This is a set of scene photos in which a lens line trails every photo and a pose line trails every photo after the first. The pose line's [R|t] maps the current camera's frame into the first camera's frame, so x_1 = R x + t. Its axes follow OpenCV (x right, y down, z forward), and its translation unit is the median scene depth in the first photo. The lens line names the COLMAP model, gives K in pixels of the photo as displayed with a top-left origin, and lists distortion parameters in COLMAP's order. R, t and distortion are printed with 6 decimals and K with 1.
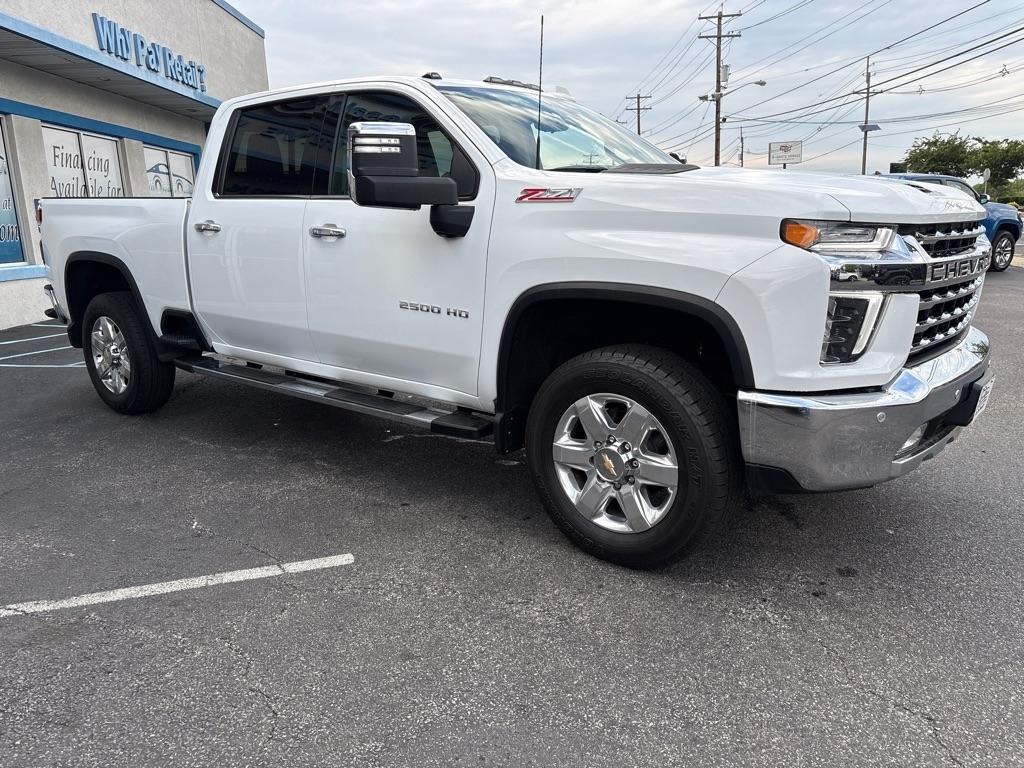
lens RADIAL K [[783.5, 0, 515.2], [0, 783.5, 392.7], [0, 0, 1]] dist [0.043727, -0.039224]
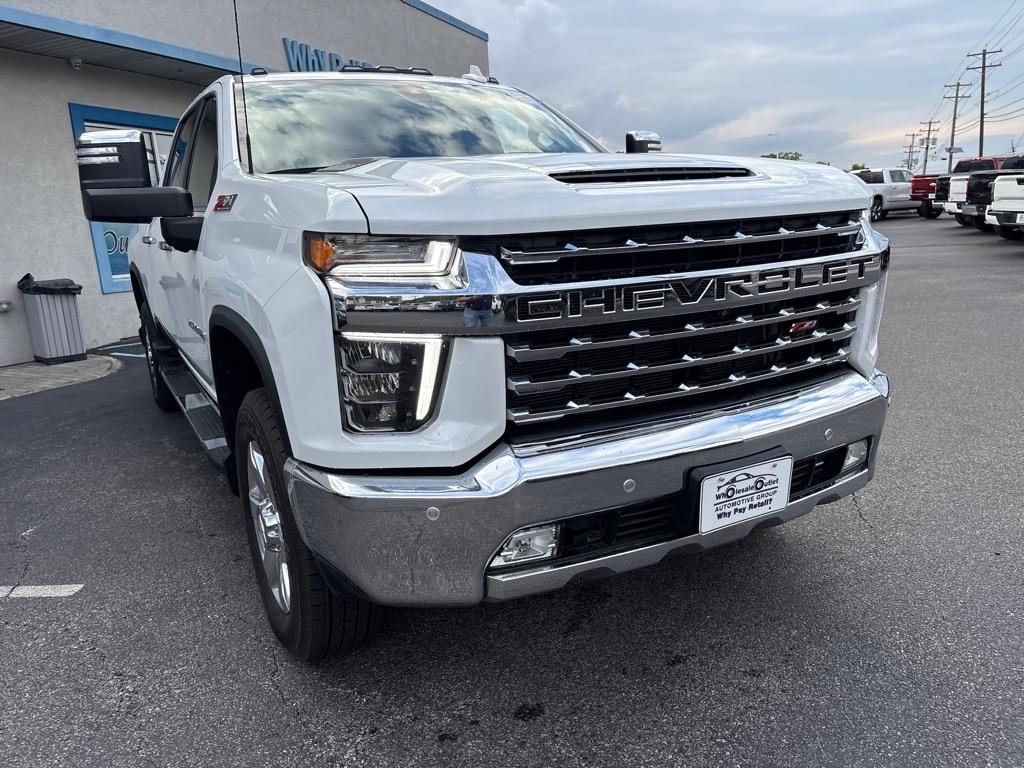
lens RADIAL K [[780.1, 0, 518.8], [0, 780.1, 393.8], [0, 0, 1]] dist [0.012283, 0.004532]
pose [[0.925061, 0.052729, -0.376140, 0.580096], [-0.046320, 0.998586, 0.026069, -0.071548], [0.376983, -0.006692, 0.926196, 0.291869]]
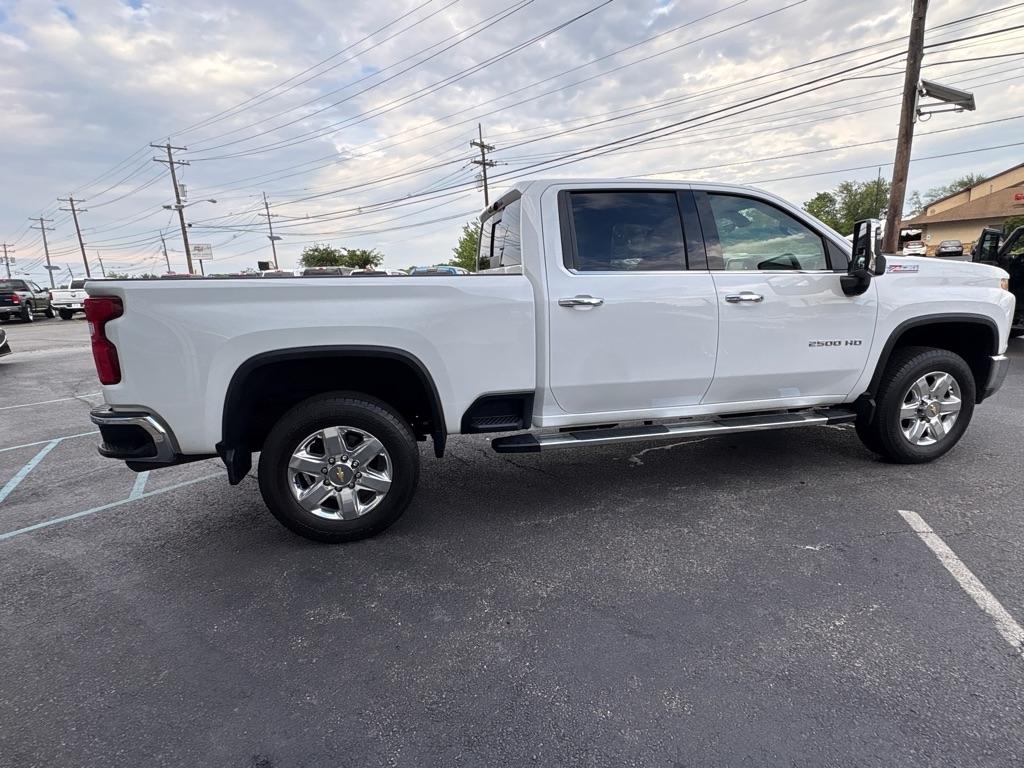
lens RADIAL K [[509.5, 0, 521.2], [0, 509.5, 385.0], [0, 0, 1]] dist [0.002931, 0.001370]
pose [[0.616990, -0.164403, 0.769607, -1.130291], [0.199434, 0.978676, 0.049179, -0.177761], [-0.761281, 0.123143, 0.636621, 0.761454]]
